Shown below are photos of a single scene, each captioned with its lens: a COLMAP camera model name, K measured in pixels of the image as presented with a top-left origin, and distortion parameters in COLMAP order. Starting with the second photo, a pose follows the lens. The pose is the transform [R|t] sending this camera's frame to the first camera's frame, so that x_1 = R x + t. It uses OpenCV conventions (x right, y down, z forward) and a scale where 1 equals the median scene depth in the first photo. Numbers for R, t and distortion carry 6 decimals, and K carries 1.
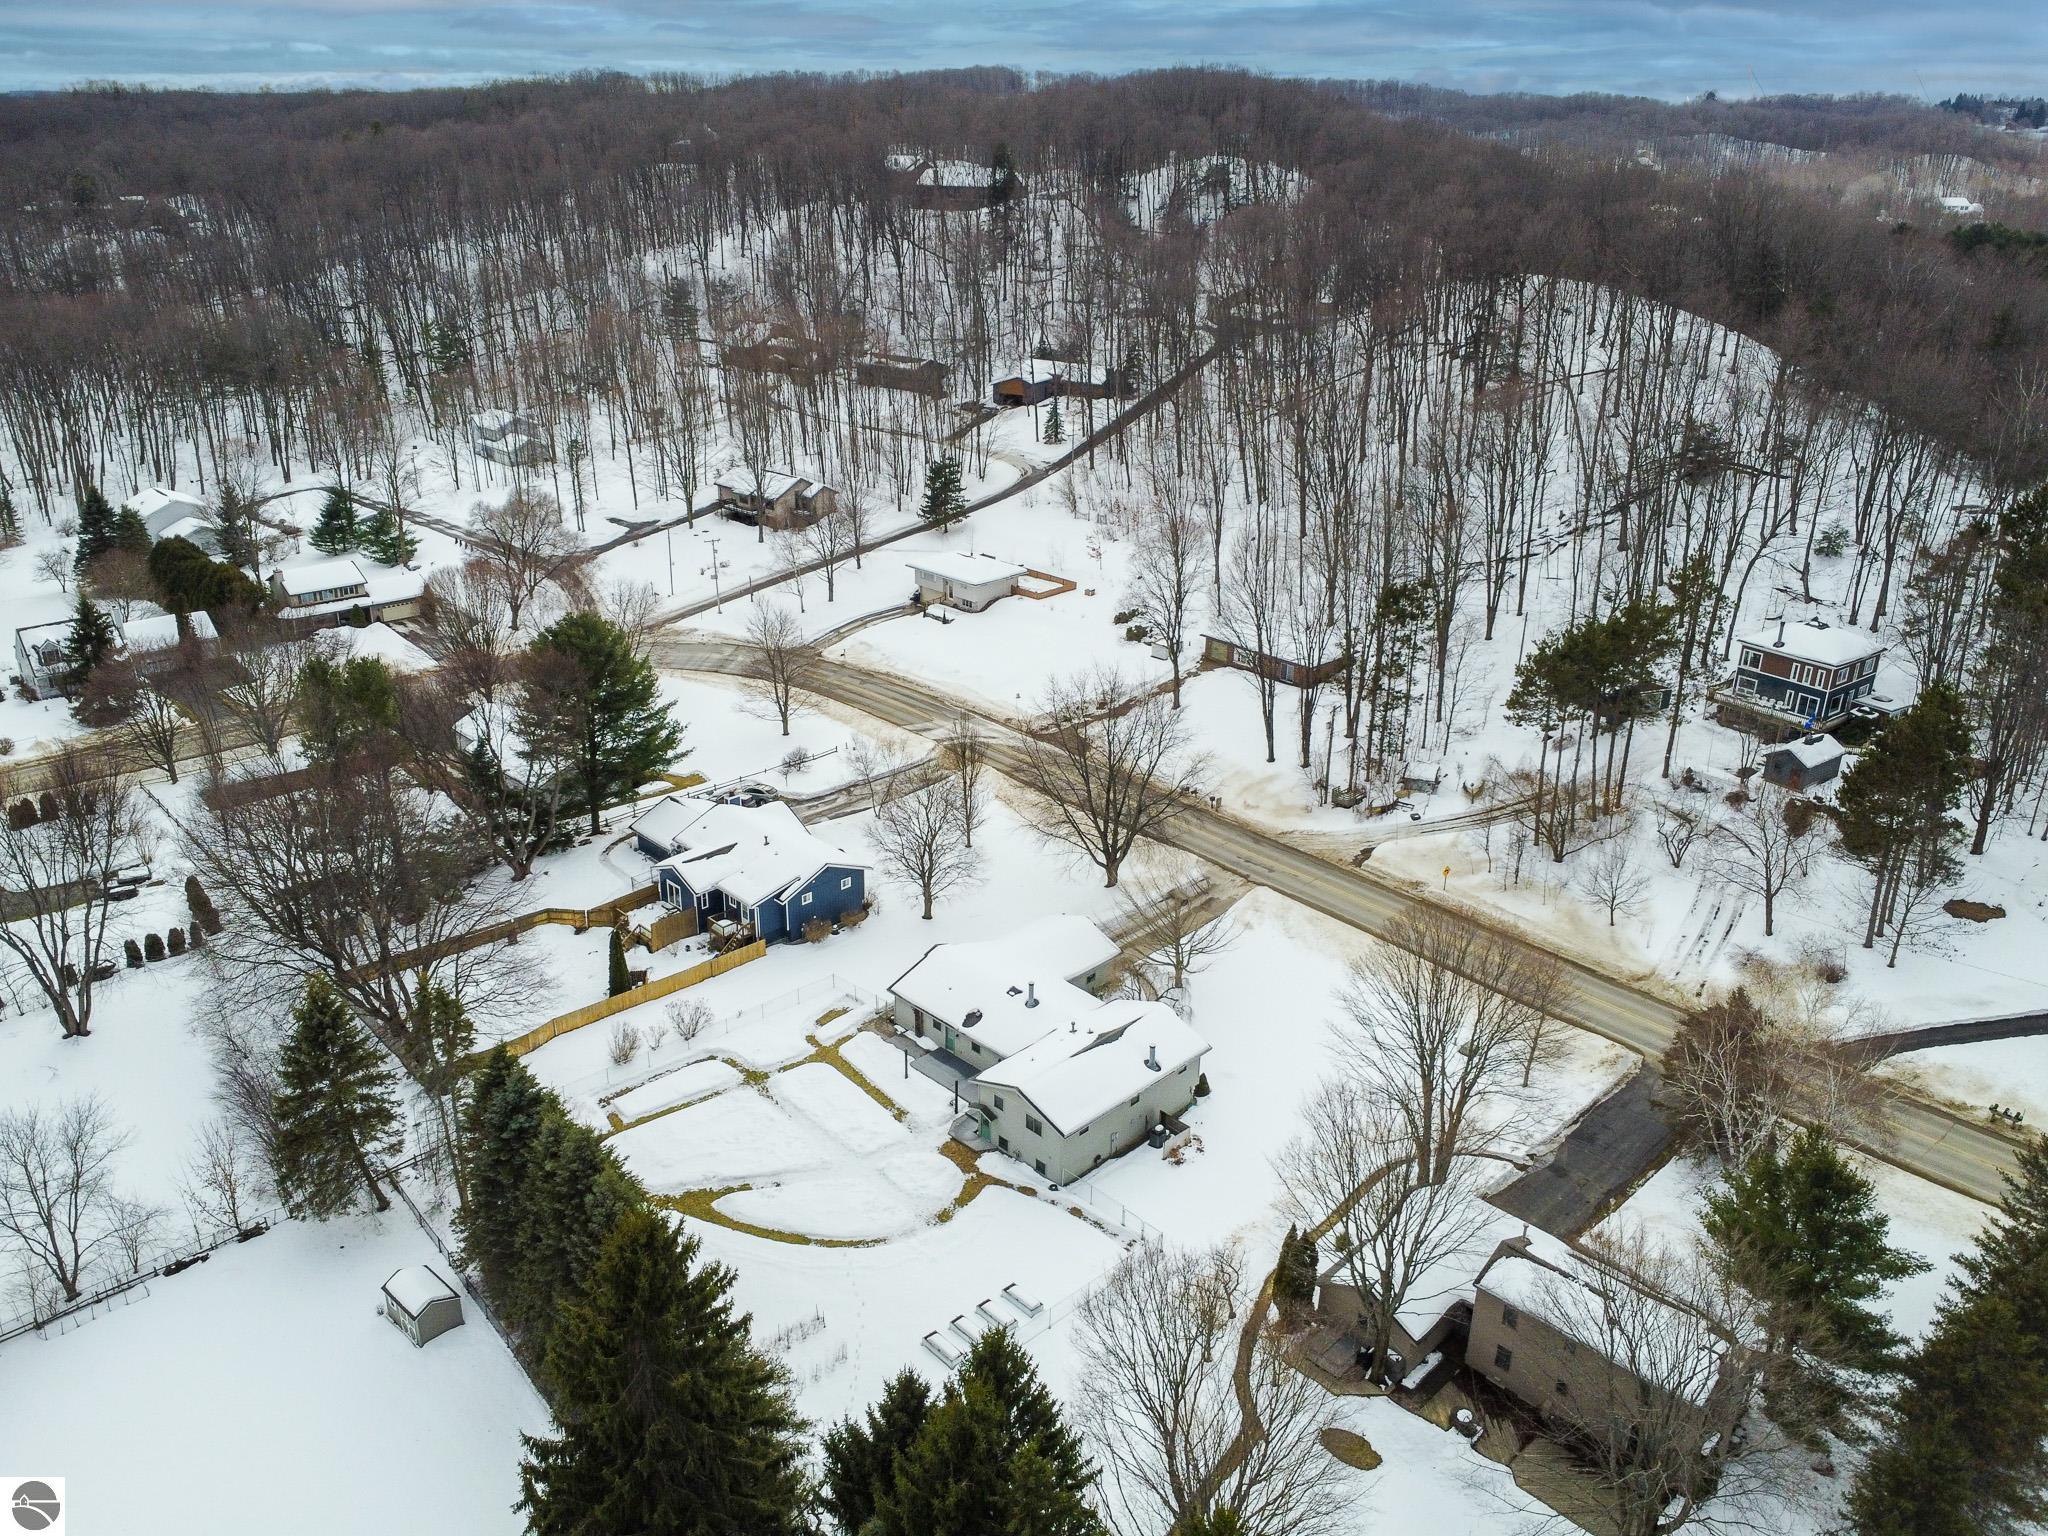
lens RADIAL K [[1541.2, 0, 1011.0], [0, 1541.2, 772.9], [0, 0, 1]] dist [0.004796, -0.010798]
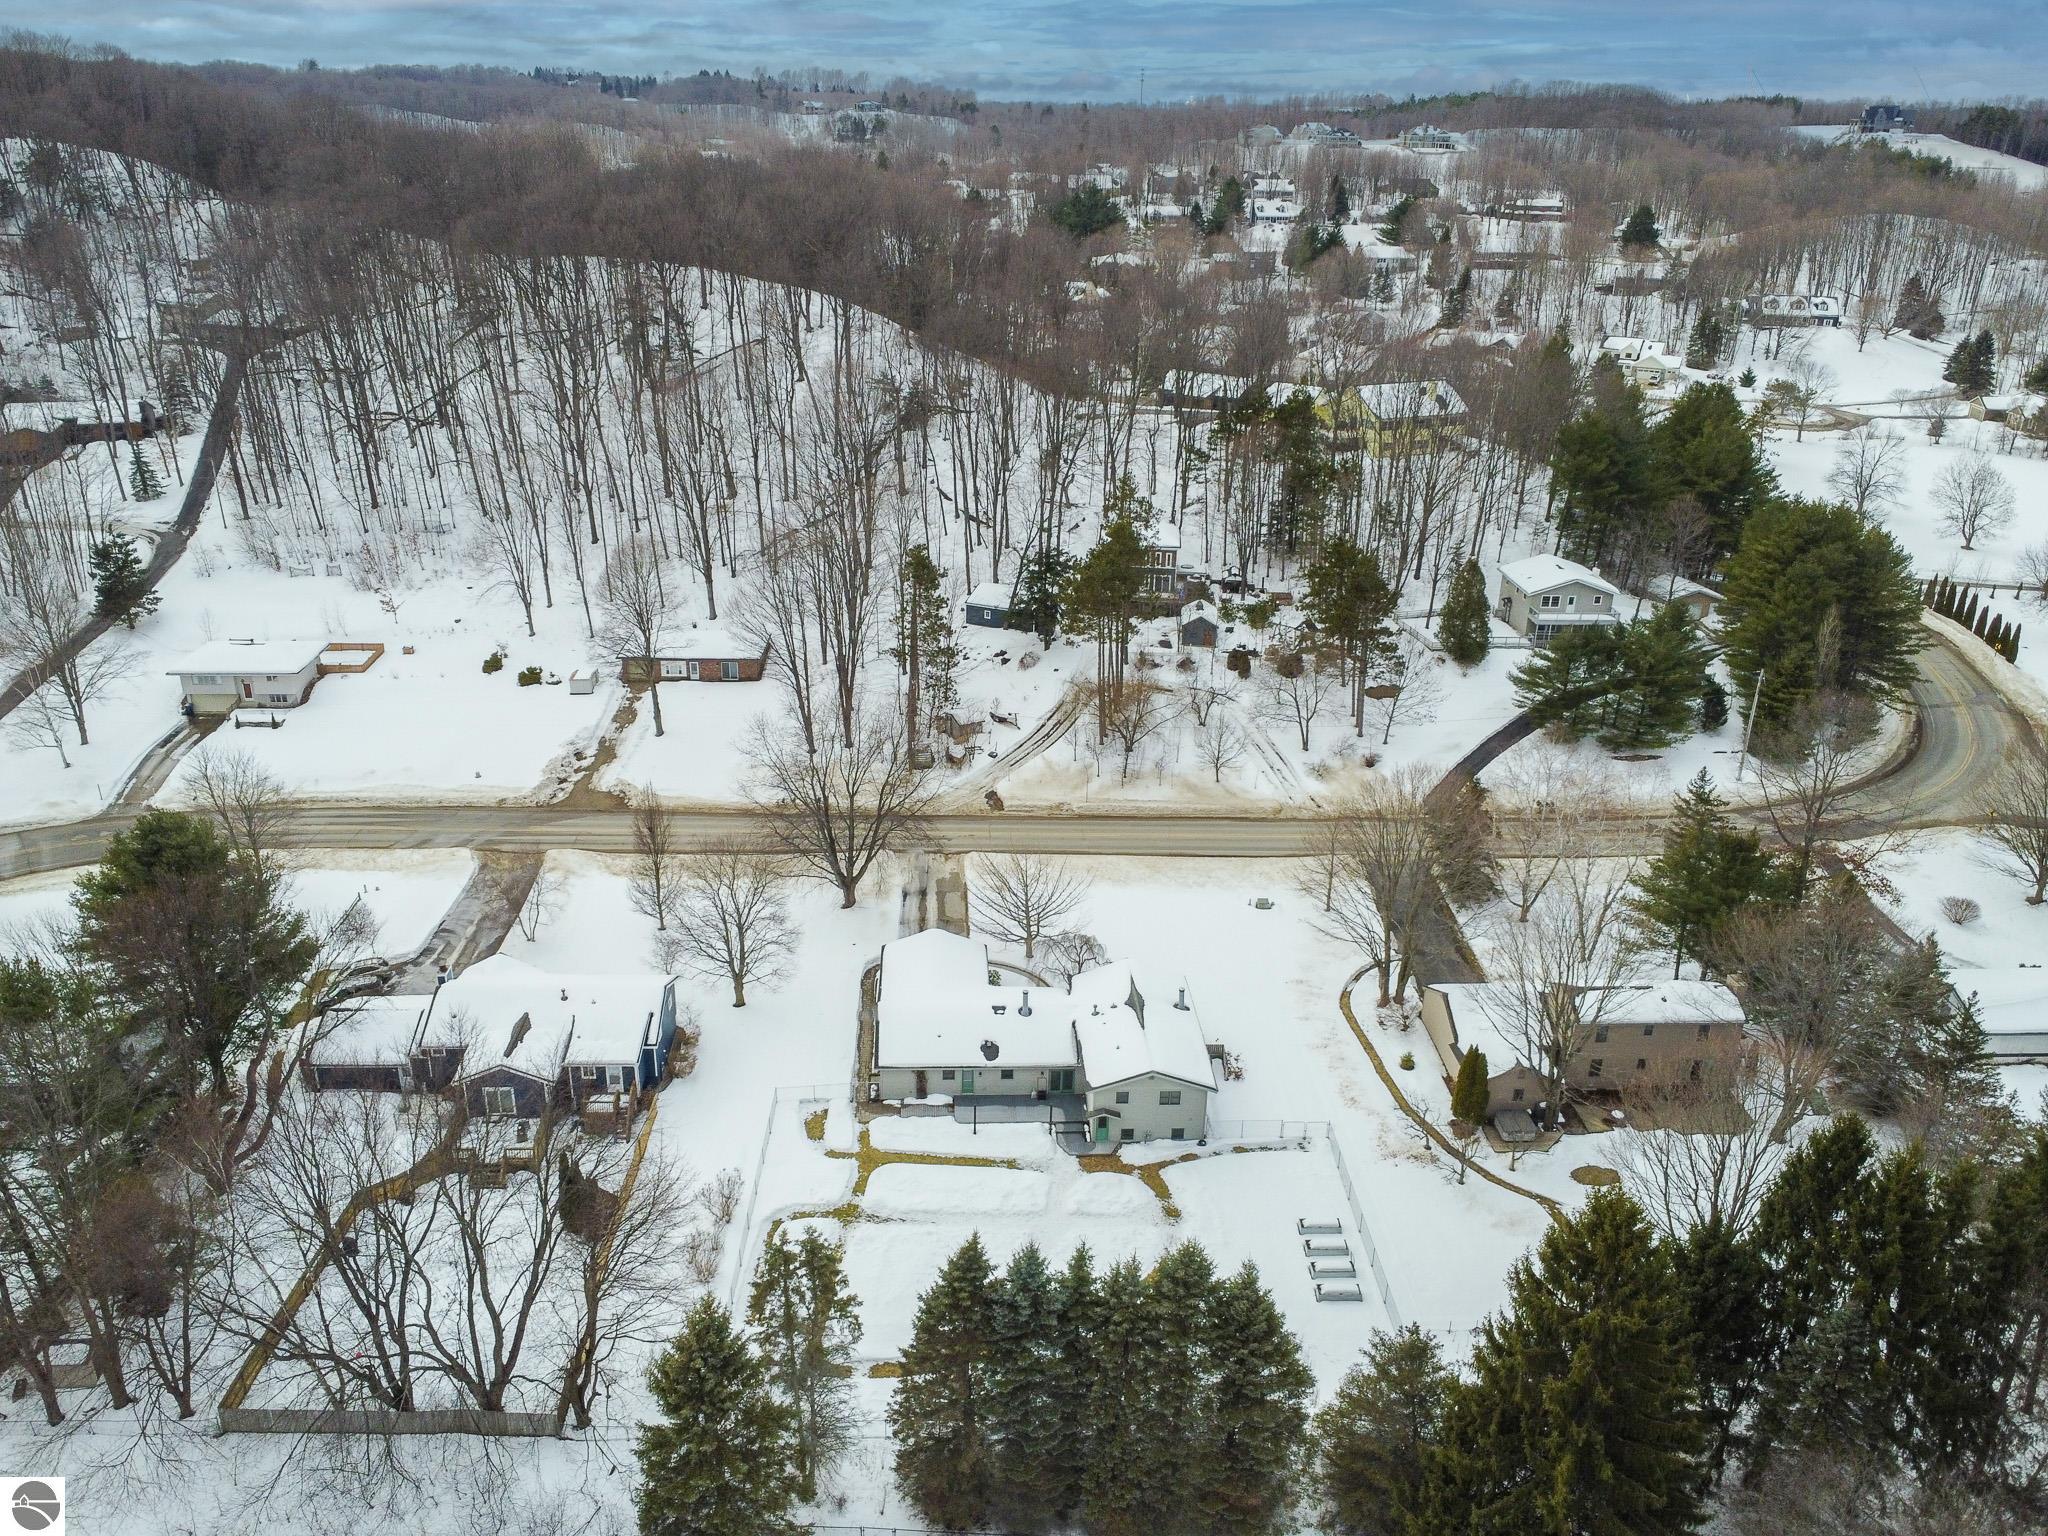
lens RADIAL K [[1541.2, 0, 1012.8], [0, 1541.2, 769.1], [0, 0, 1]] dist [0.004796, -0.010798]
pose [[0.671629, -0.292679, 0.680627, -0.543081], [0.281699, 0.950549, 0.130774, -0.115510], [-0.685245, 0.103900, 0.720864, 0.231162]]
